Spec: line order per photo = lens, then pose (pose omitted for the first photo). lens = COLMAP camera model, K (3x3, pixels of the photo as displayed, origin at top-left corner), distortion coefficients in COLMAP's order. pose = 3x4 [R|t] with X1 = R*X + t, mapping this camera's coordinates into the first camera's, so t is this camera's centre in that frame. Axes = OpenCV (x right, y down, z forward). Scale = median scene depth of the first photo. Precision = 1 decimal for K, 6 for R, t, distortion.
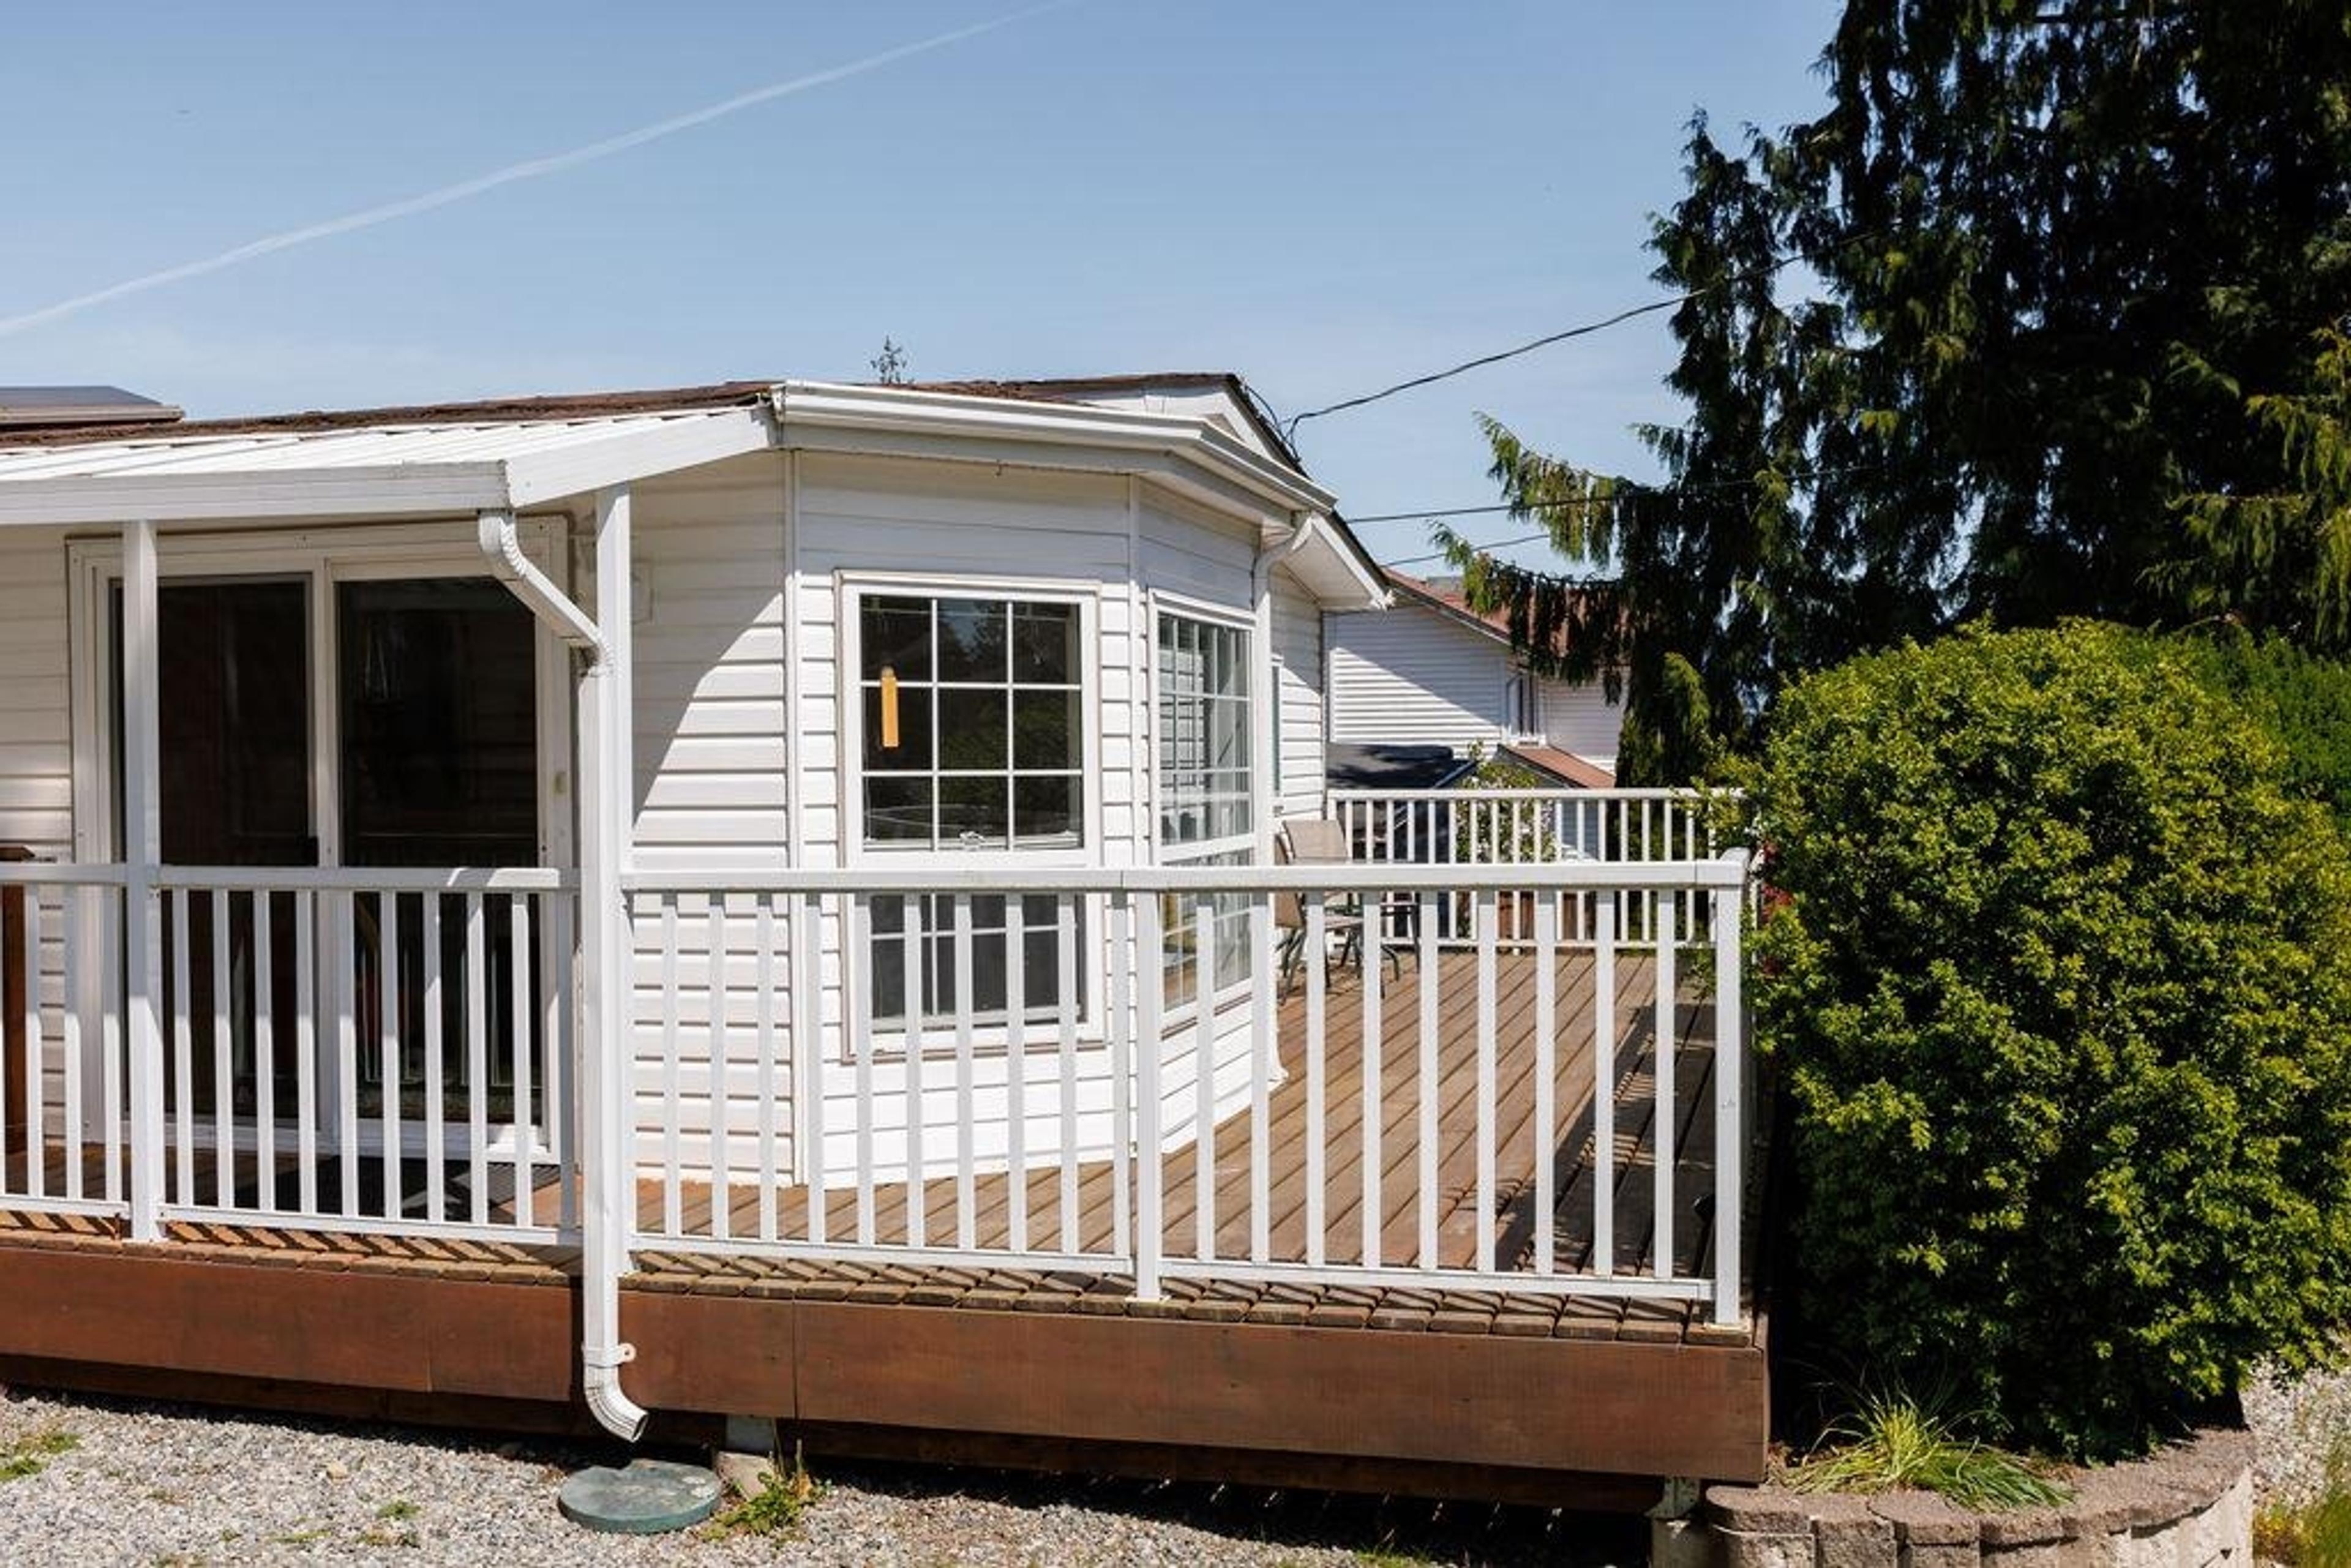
lens RADIAL K [[2226.5, 0, 1110.4], [0, 2226.5, 790.0], [0, 0, 1]] dist [-0.012905, 0.000000]
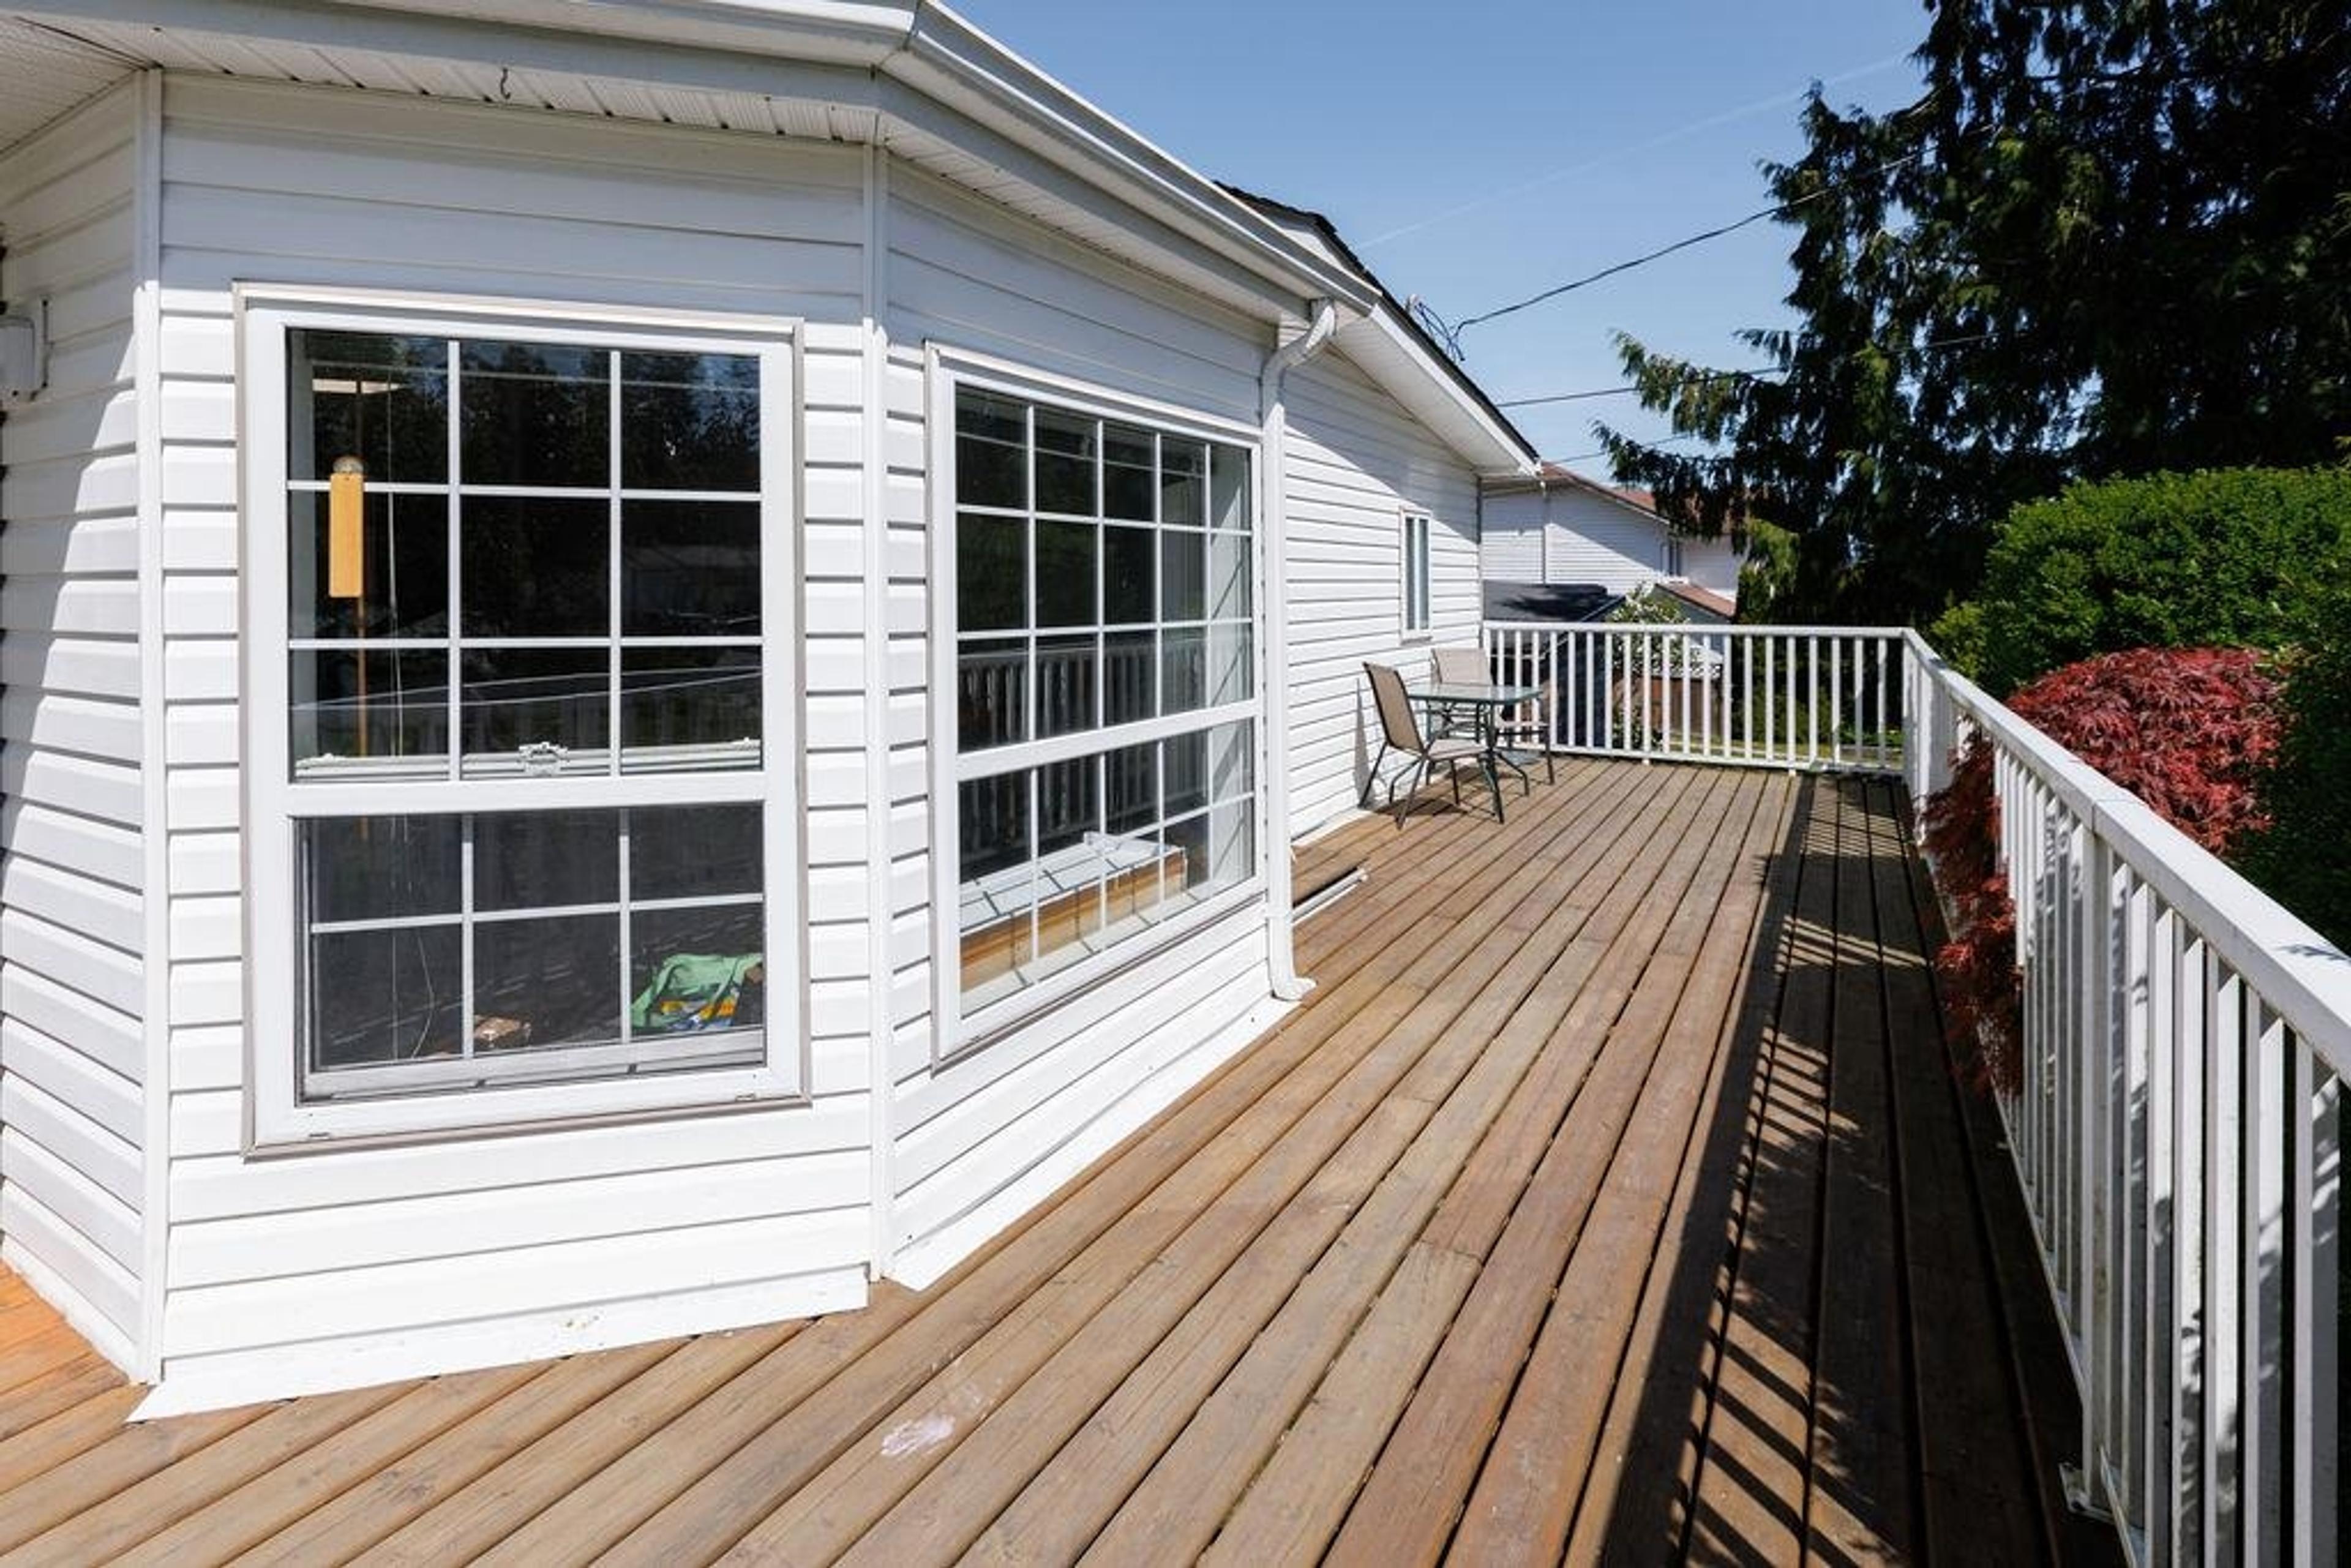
lens RADIAL K [[1073.4, 0, 1175.3], [0, 1073.4, 574.2], [0, 0, 1]] dist [-0.002184, -0.000504]
pose [[0.966969, 0.009596, -0.254714, 0.167663], [-0.015541, 0.999651, -0.021341, -0.021725], [0.254421, 0.024594, 0.966781, 0.764106]]
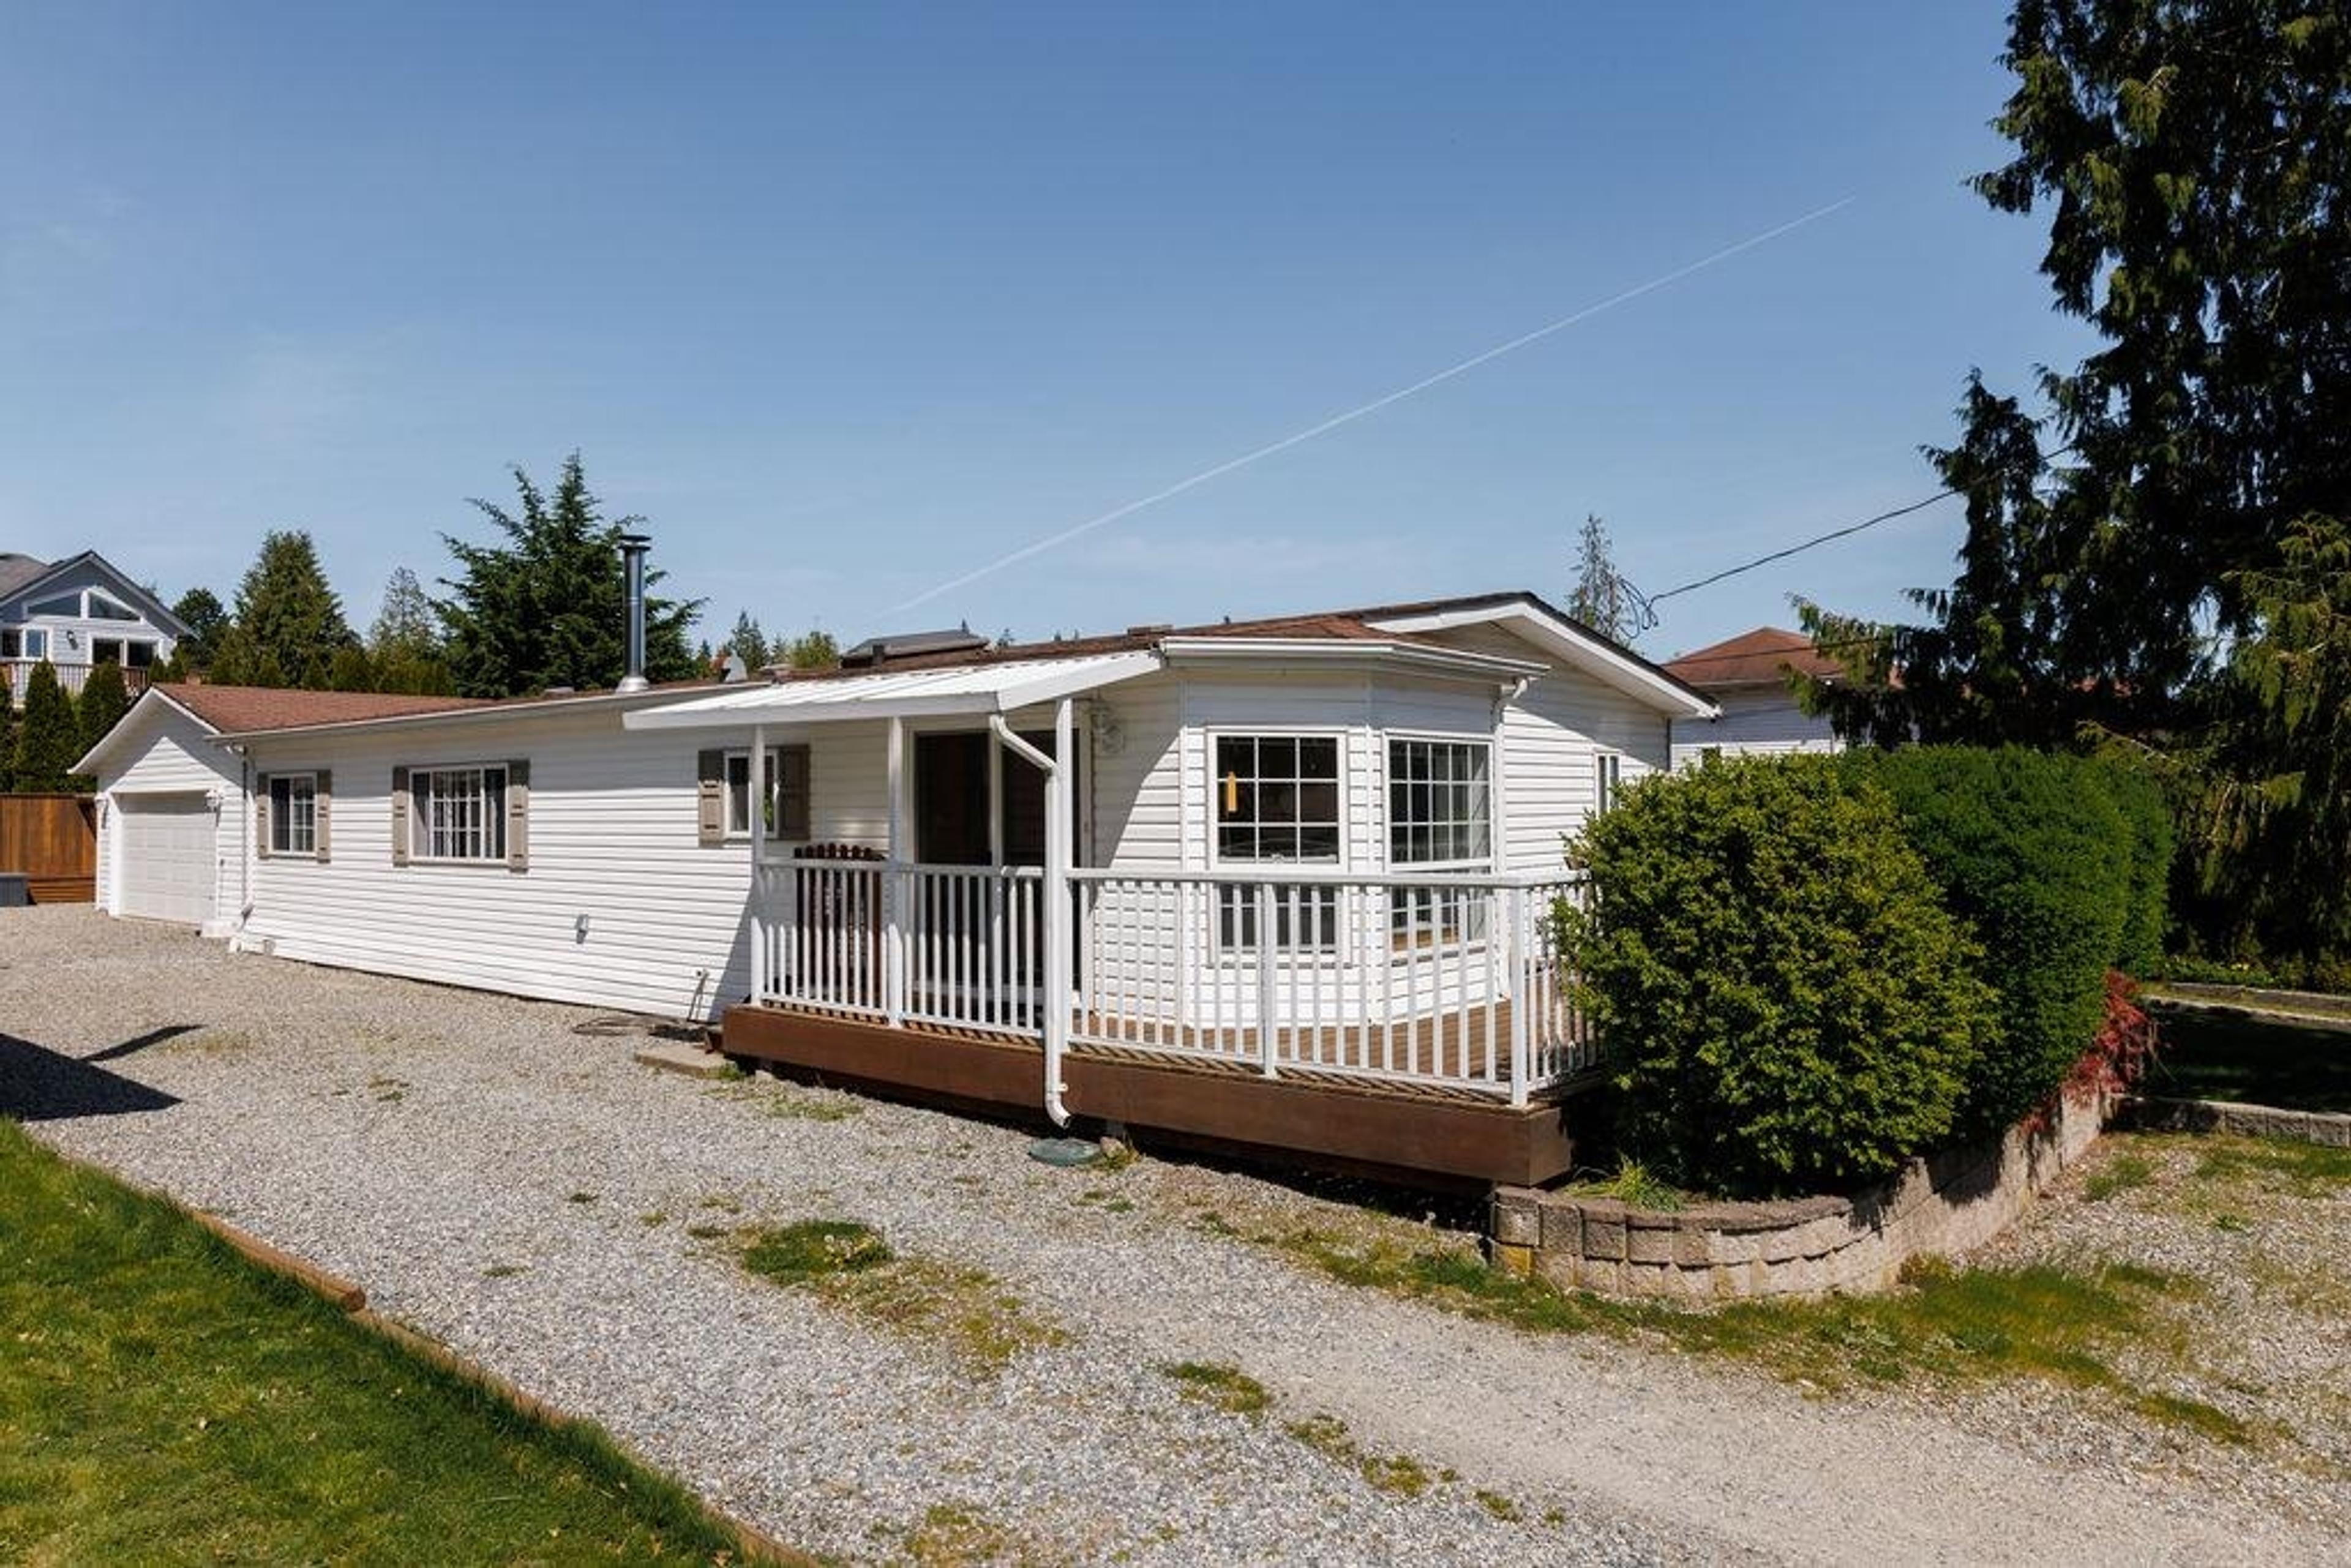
lens RADIAL K [[1491.3, 0, 1110.3], [0, 1491.3, 784.6], [0, 0, 1]] dist [-0.005455, 0.003815]
pose [[0.910642, -0.001192, -0.413195, 0.347774], [-0.009381, 0.999678, -0.023557, -0.010305], [0.413091, 0.025328, 0.910338, -0.268568]]
